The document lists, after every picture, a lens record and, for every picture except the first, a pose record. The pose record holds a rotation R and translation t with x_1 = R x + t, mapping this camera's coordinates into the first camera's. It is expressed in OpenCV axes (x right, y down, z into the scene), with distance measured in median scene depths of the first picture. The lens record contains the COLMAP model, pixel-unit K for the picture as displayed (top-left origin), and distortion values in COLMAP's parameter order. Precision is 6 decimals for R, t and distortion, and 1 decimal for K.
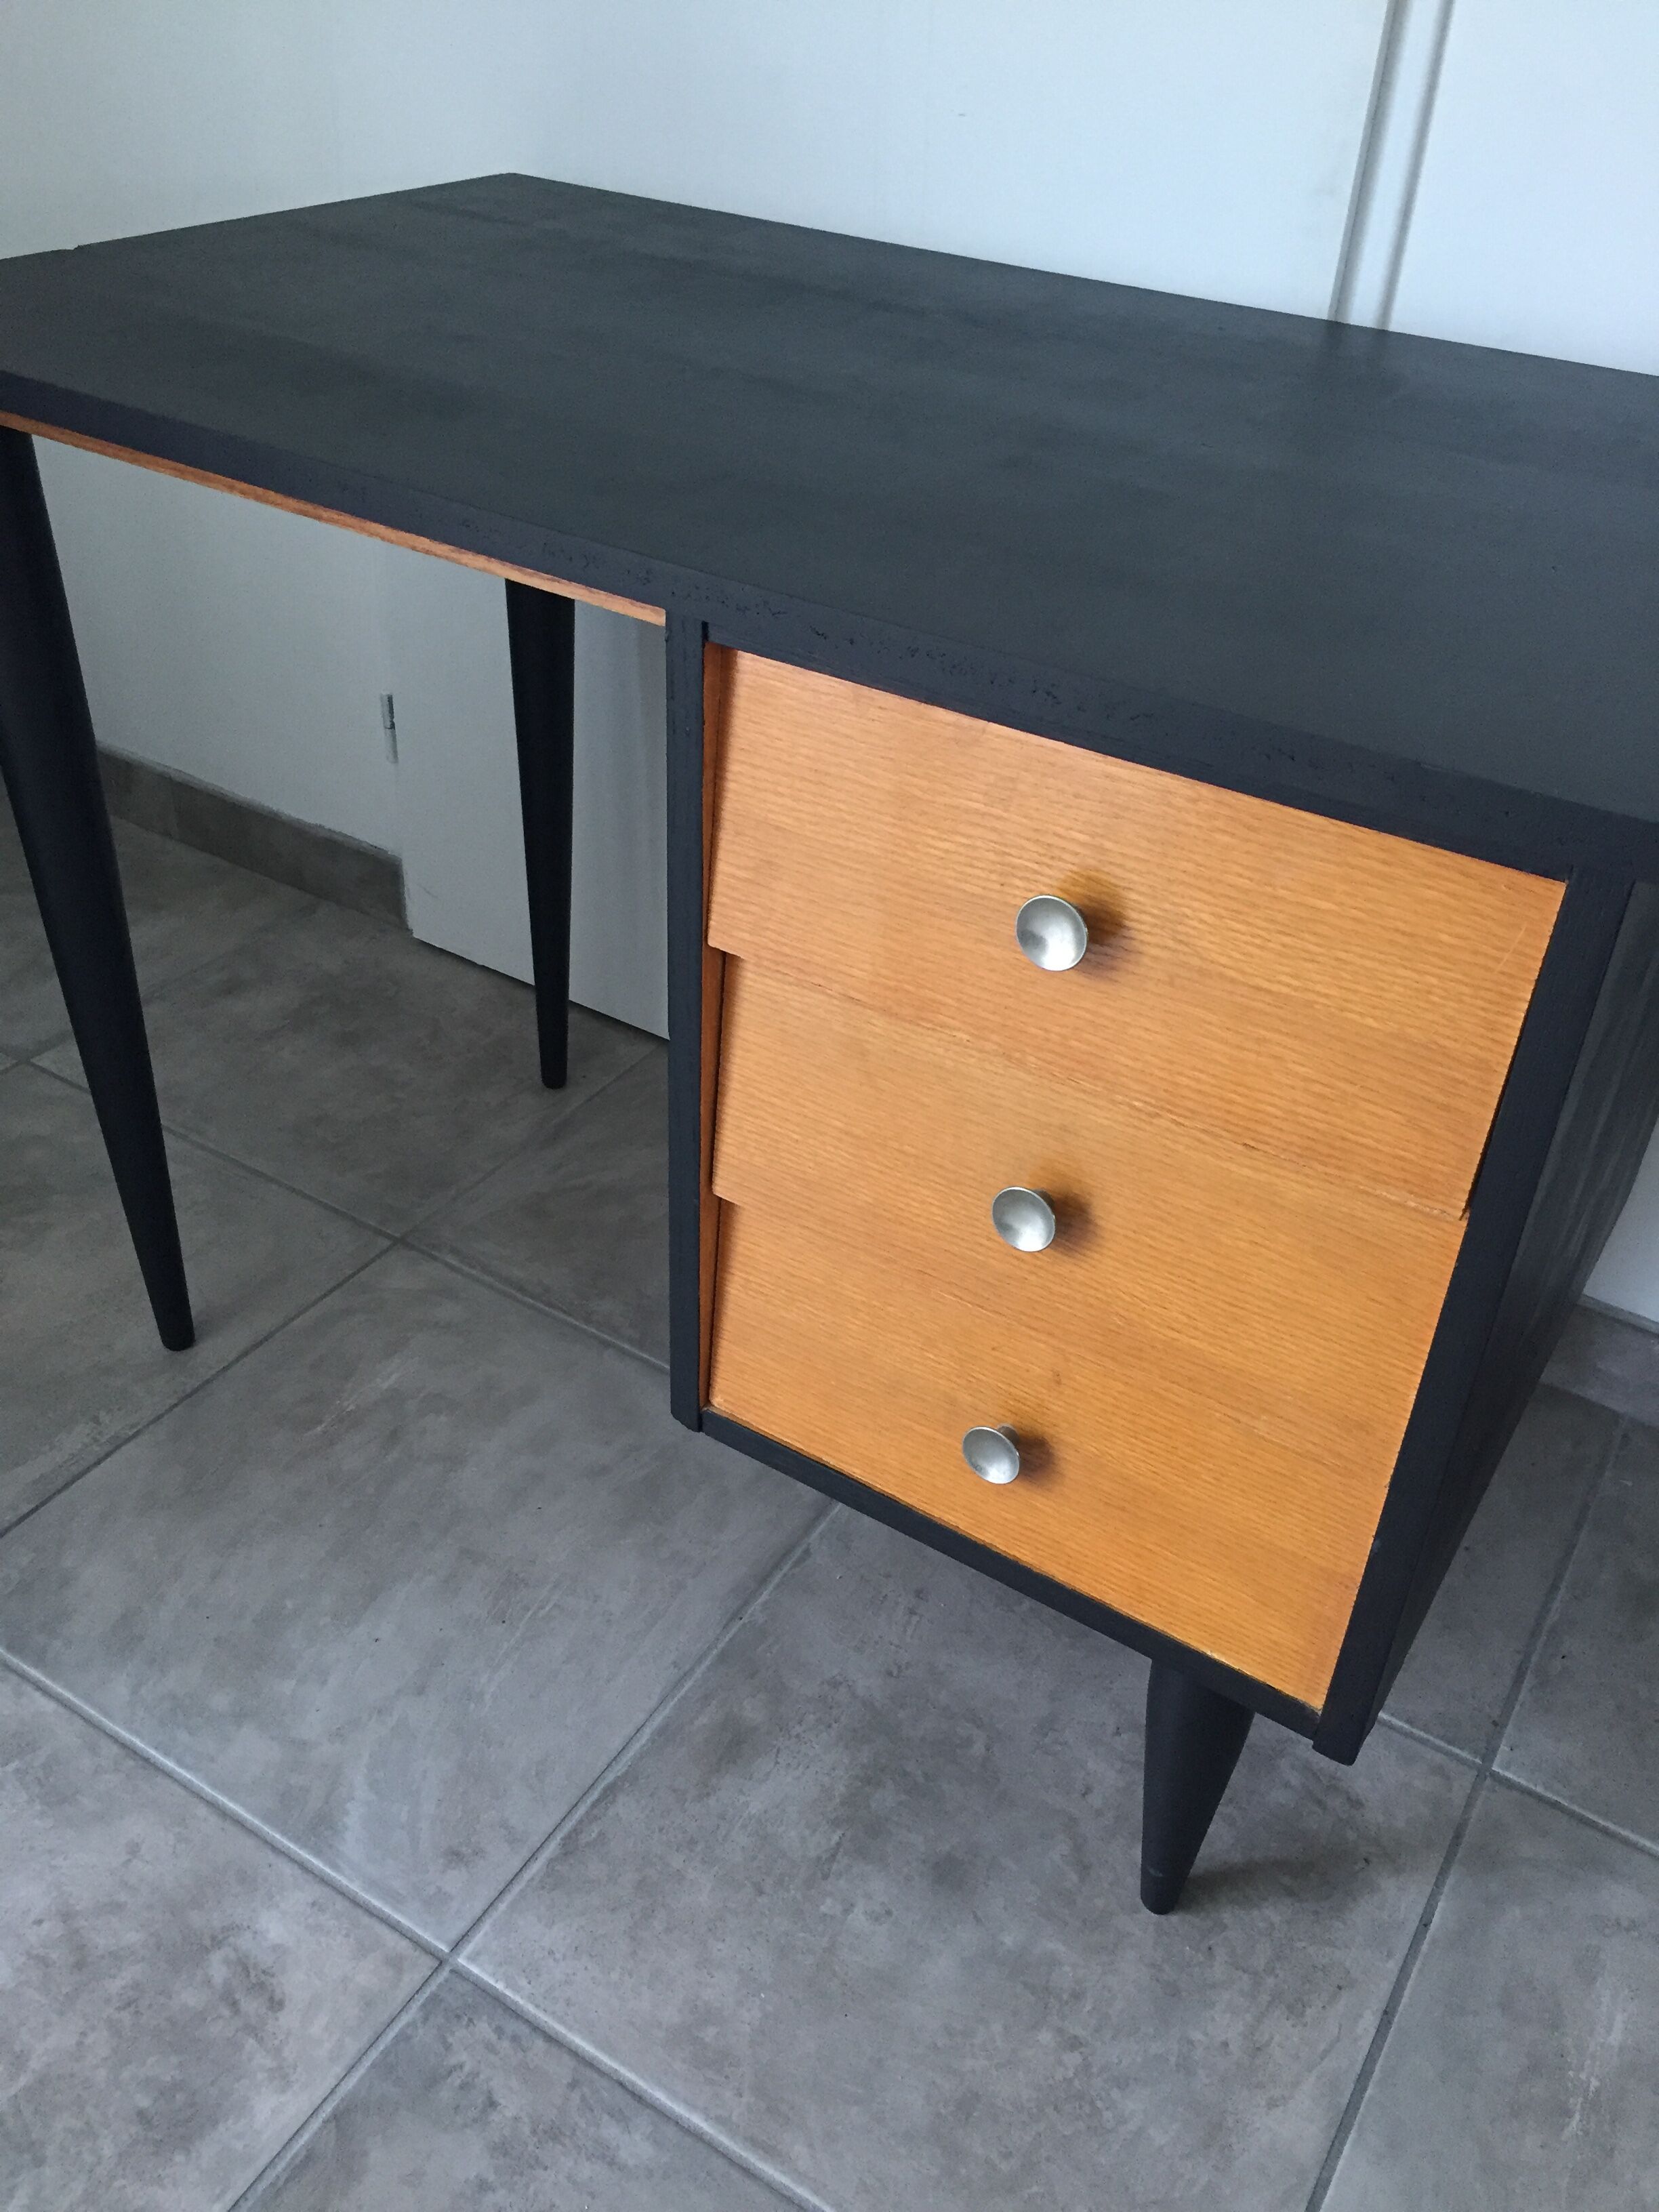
lens RADIAL K [[1902.2, 0, 829.5], [0, 1902.2, 1106.0], [0, 0, 1]] dist [0.074030, -0.096001]
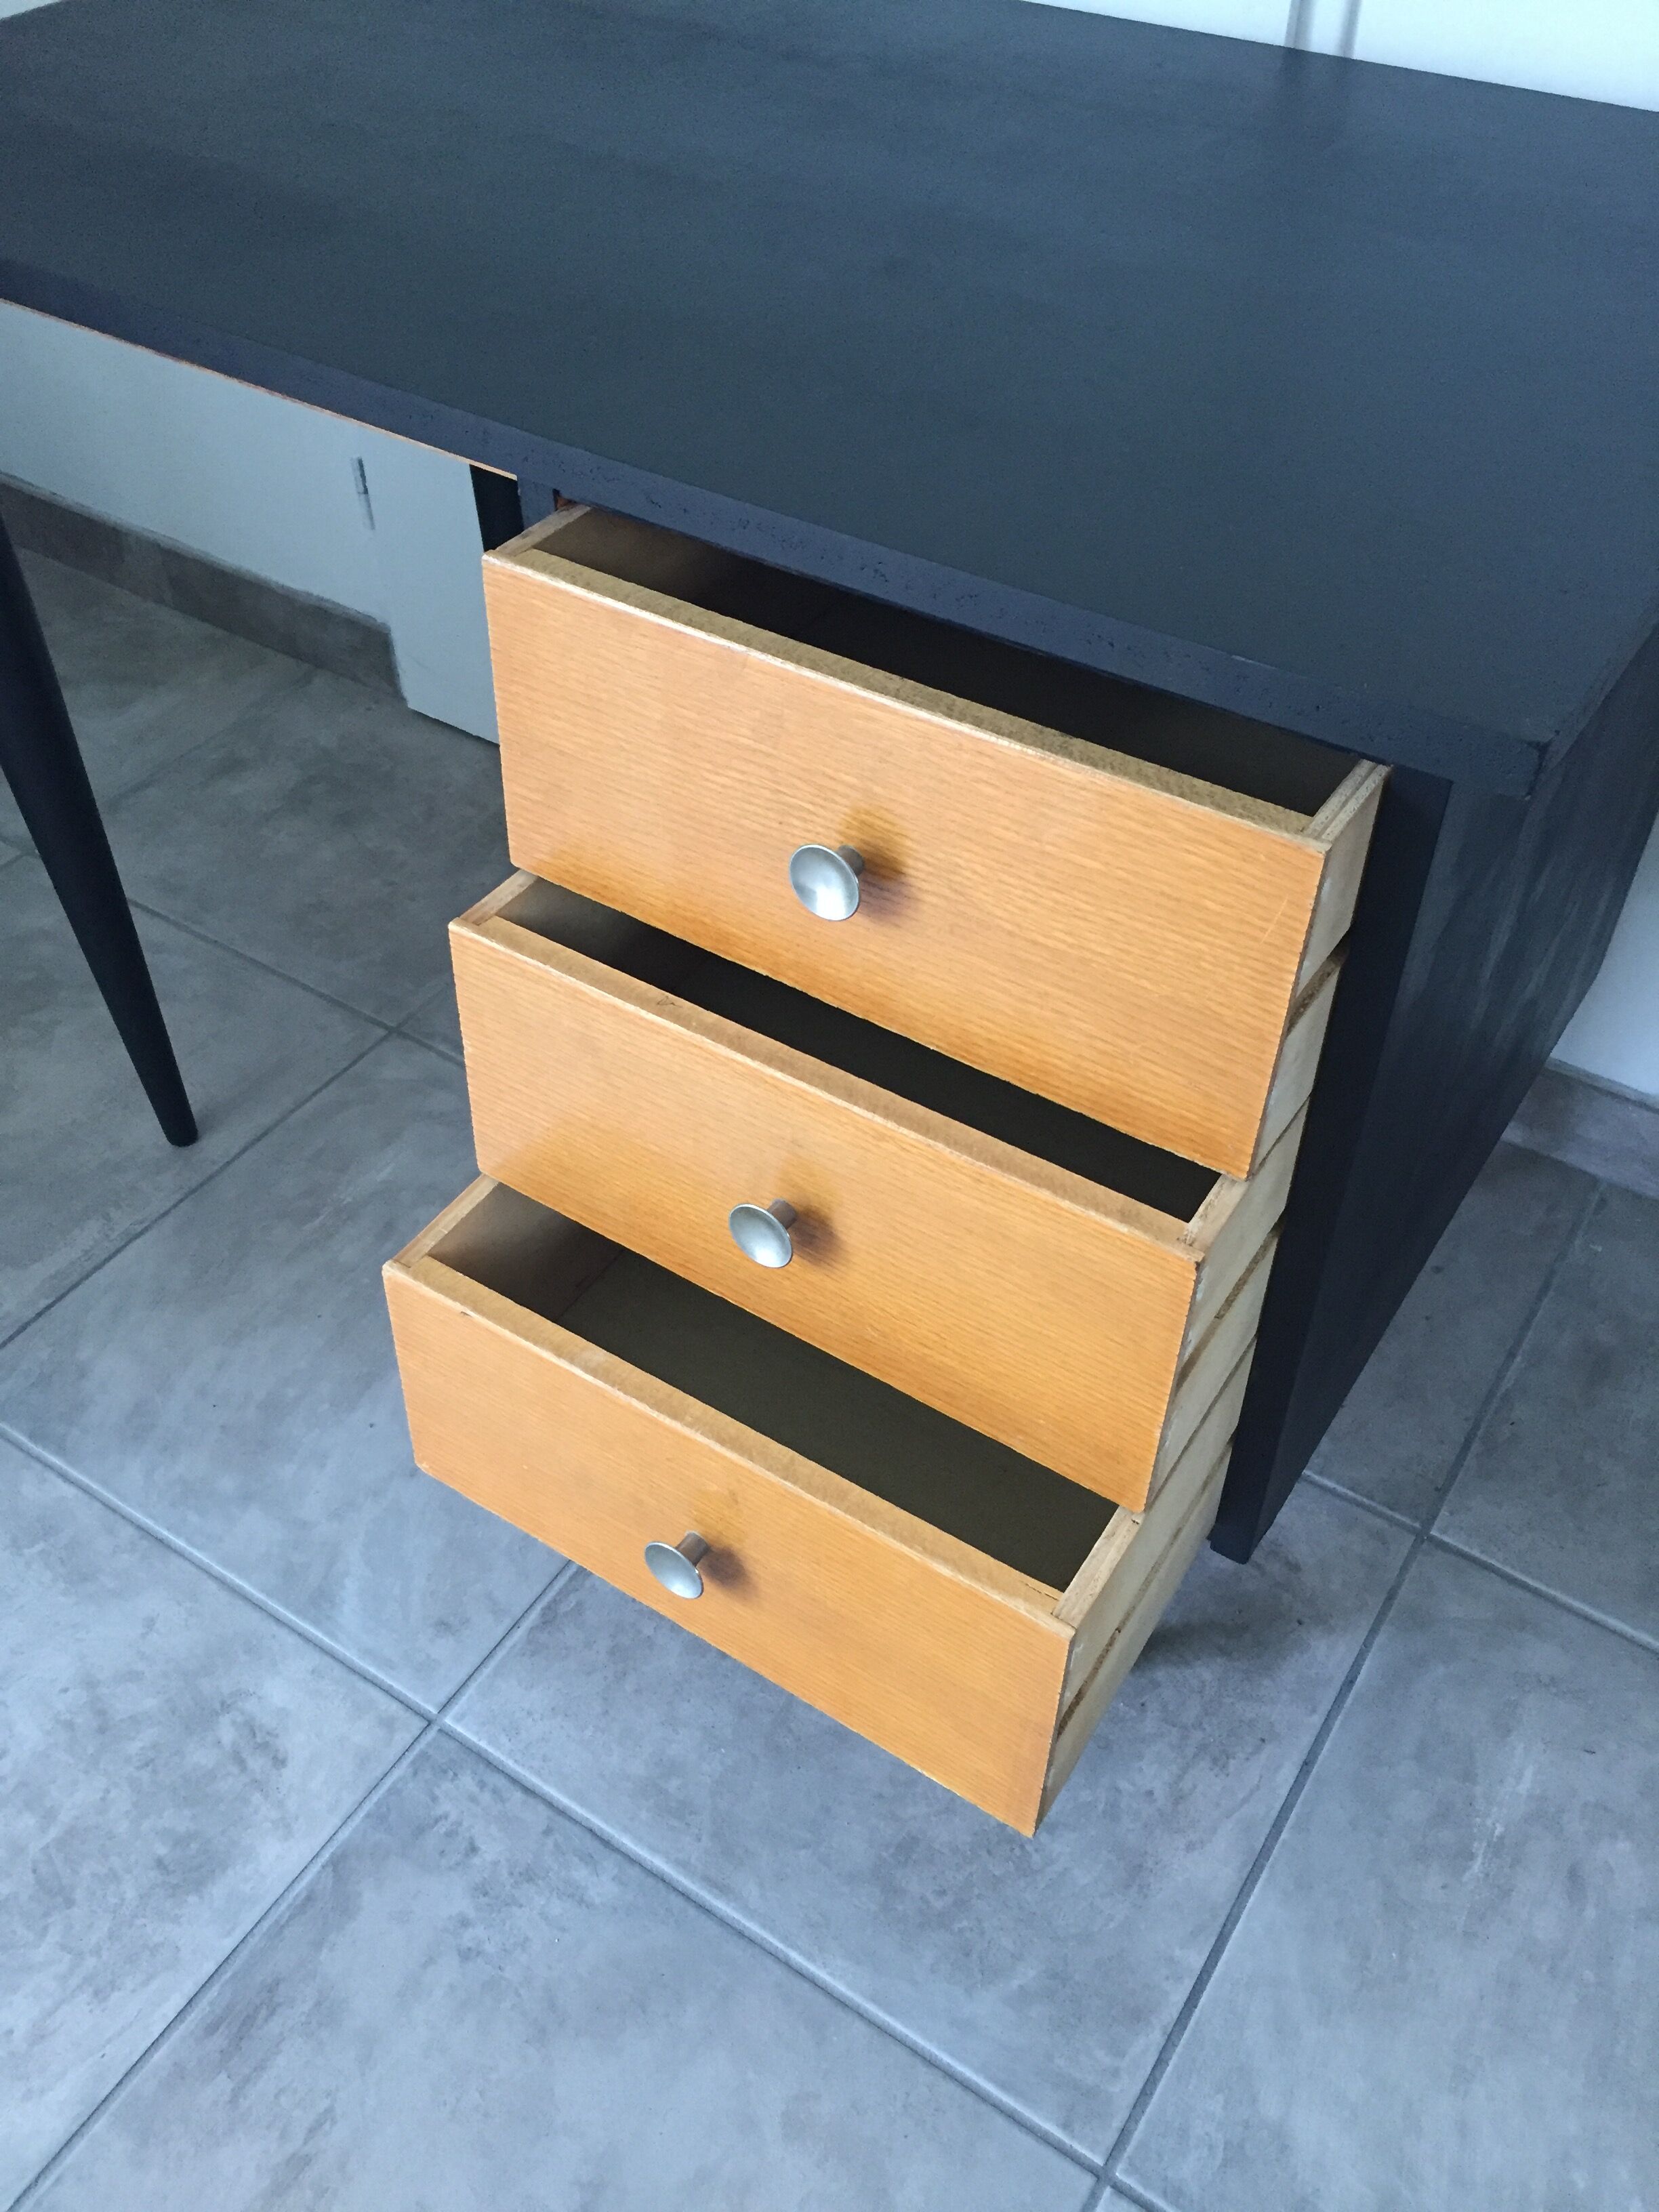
lens RADIAL K [[1841.7, 0, 818.9], [0, 1841.7, 1156.1], [0, 0, 1]] dist [0.051779, -0.017428]
pose [[0.998343, -0.015014, -0.055559, 0.081303], [0.025327, 0.981484, 0.189863, -0.065475], [0.051679, -0.190955, 0.980237, 0.036879]]
